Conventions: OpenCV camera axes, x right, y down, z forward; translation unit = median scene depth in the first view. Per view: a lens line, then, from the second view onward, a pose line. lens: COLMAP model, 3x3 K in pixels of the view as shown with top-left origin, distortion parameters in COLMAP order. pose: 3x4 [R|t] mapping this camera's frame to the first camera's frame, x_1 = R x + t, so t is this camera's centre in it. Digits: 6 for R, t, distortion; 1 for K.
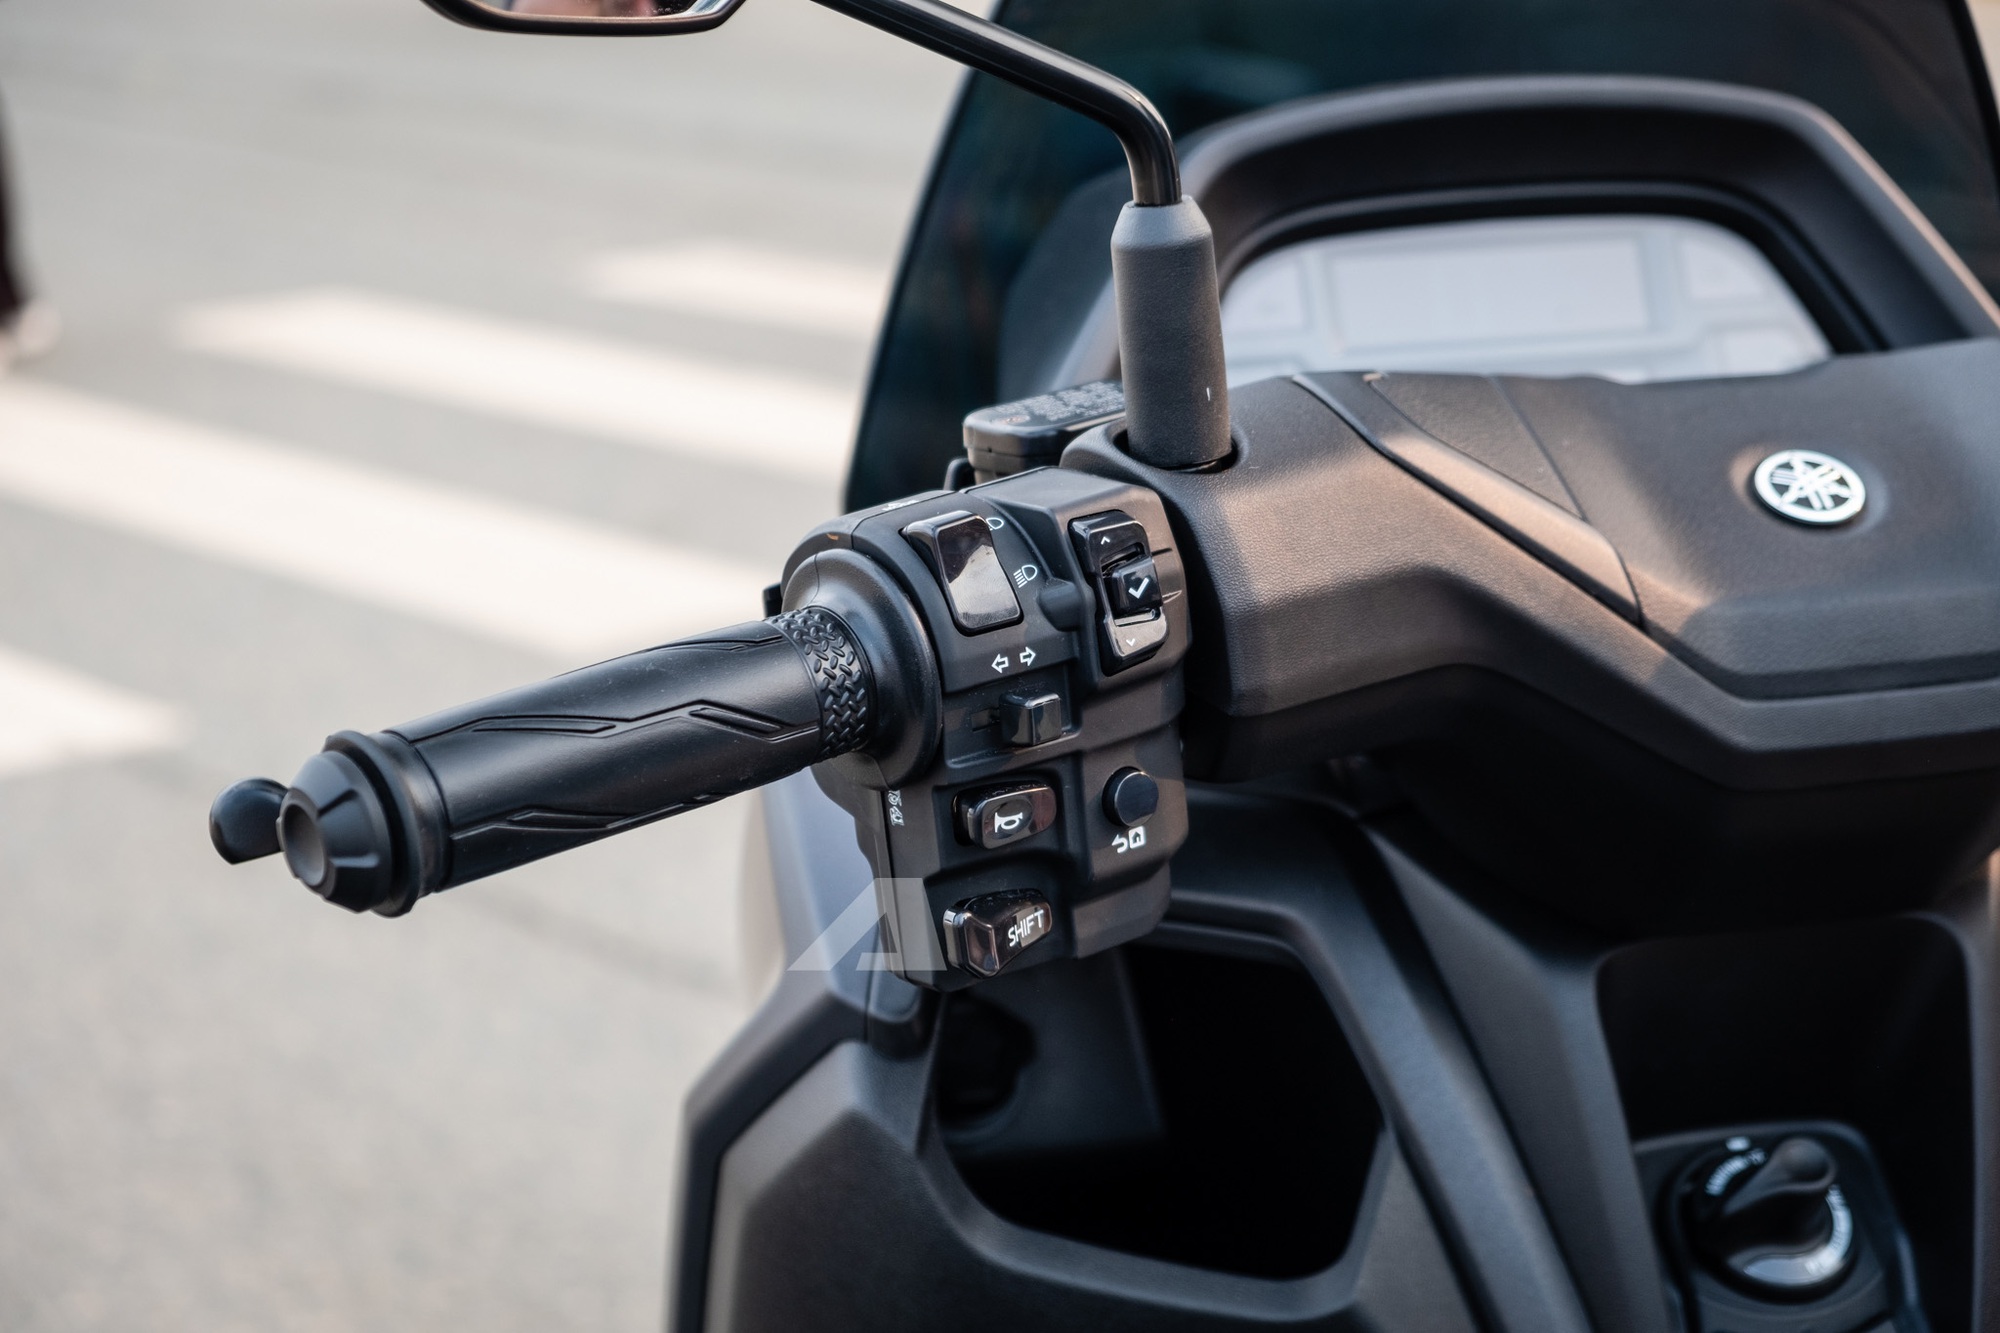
lens RADIAL K [[4199.8, 0, 1000.0], [0, 4199.8, 666.5], [0, 0, 1]] dist [-0.003439, -0.018764]
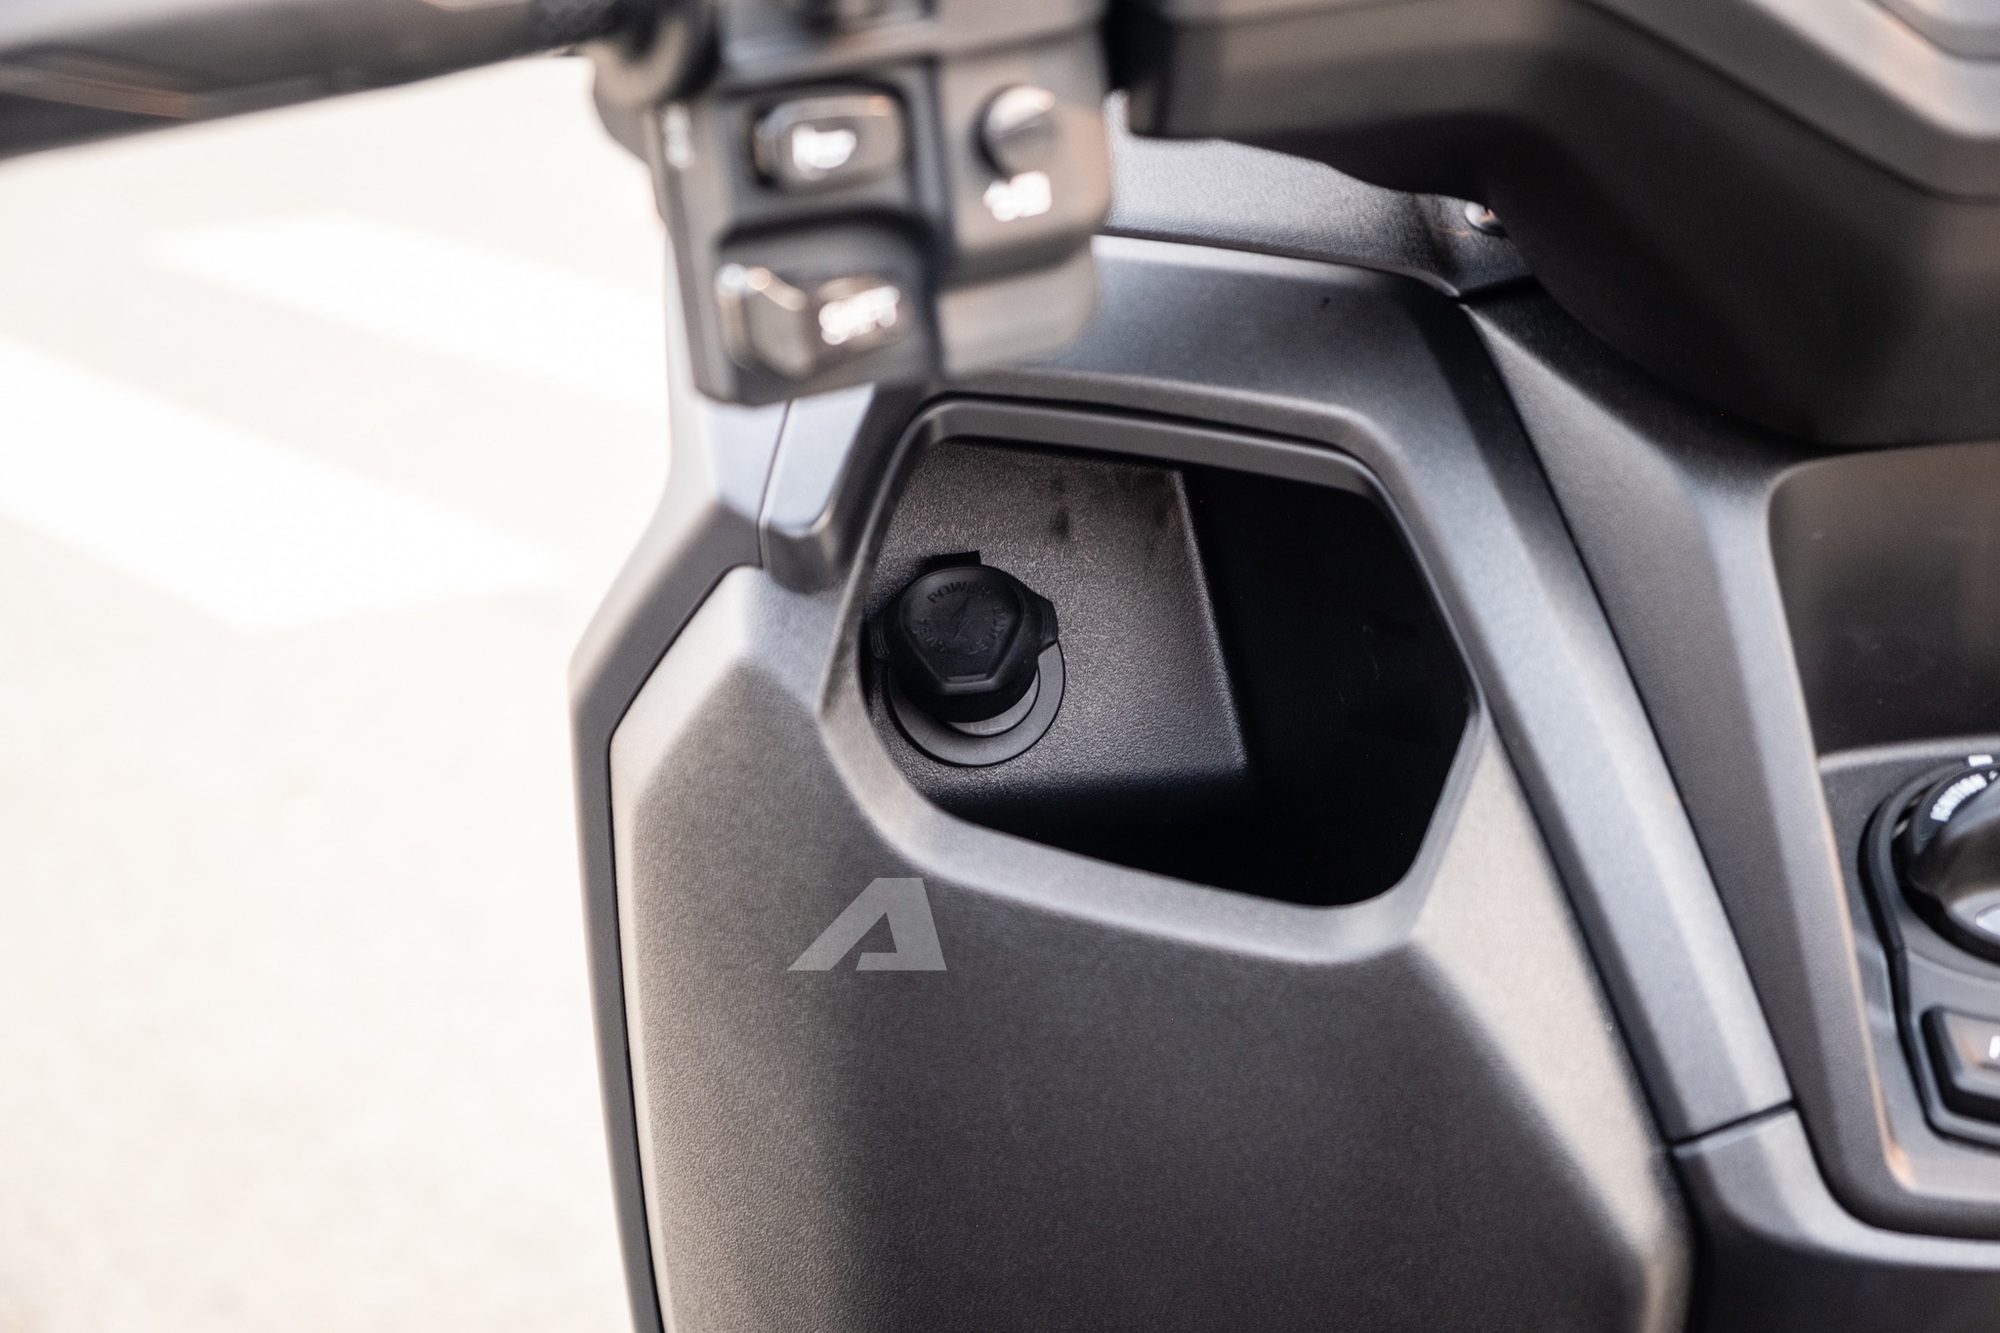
lens RADIAL K [[4099.6, 0, 1000.0], [0, 4099.6, 666.5], [0, 0, 1]] dist [-0.079184, -0.066489]
pose [[0.992750, 0.024597, -0.117651, 0.094566], [-0.022139, 0.999509, 0.022159, 0.090140], [0.118139, -0.019394, 0.992808, 0.290174]]
